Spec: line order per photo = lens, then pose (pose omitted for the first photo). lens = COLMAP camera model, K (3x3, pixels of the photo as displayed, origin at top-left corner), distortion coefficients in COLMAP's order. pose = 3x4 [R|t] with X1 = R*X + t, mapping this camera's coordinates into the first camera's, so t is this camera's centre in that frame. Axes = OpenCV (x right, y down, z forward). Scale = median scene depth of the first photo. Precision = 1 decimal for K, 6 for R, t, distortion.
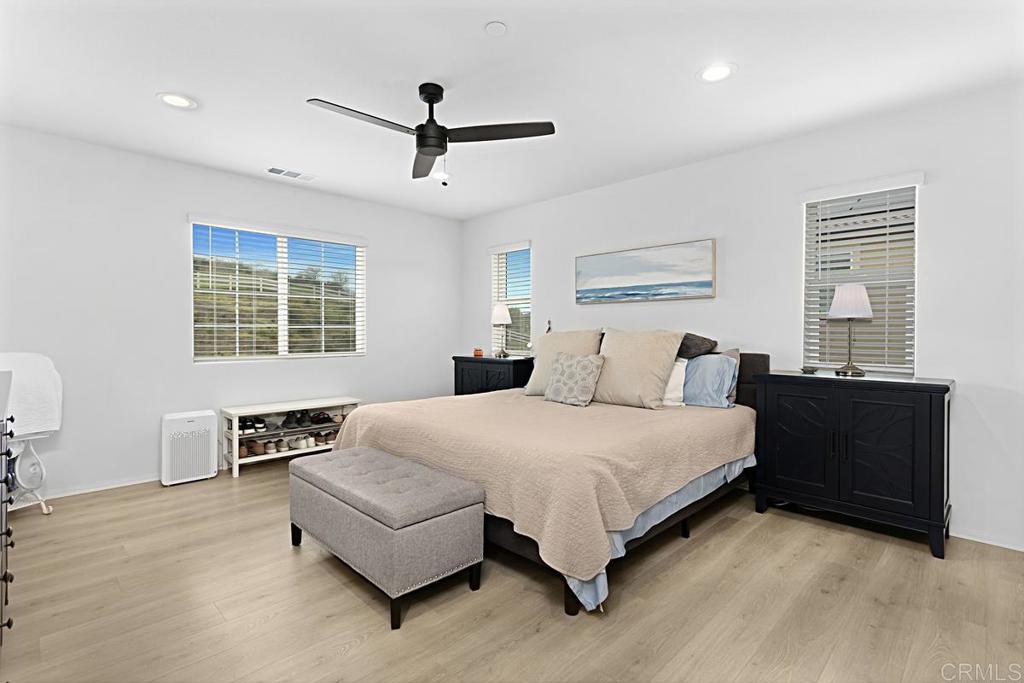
lens RADIAL K [[488.4, 0, 505.8], [0, 488.4, 335.5], [0, 0, 1]] dist [-0.008025, 0.000880]
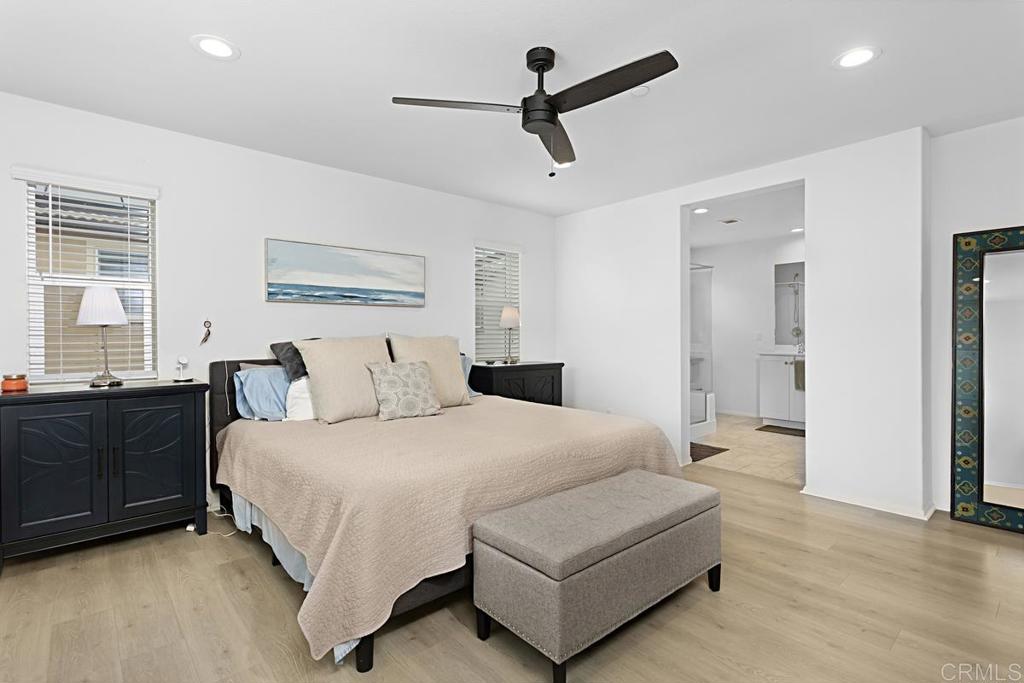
lens RADIAL K [[488.4, 0, 507.5], [0, 488.4, 339.2], [0, 0, 1]] dist [-0.008025, 0.000880]
pose [[0.059845, -0.008294, 0.998173, -0.638886], [0.014824, 0.999863, 0.007419, -0.006416], [-0.998098, 0.014353, 0.059960, 0.647077]]
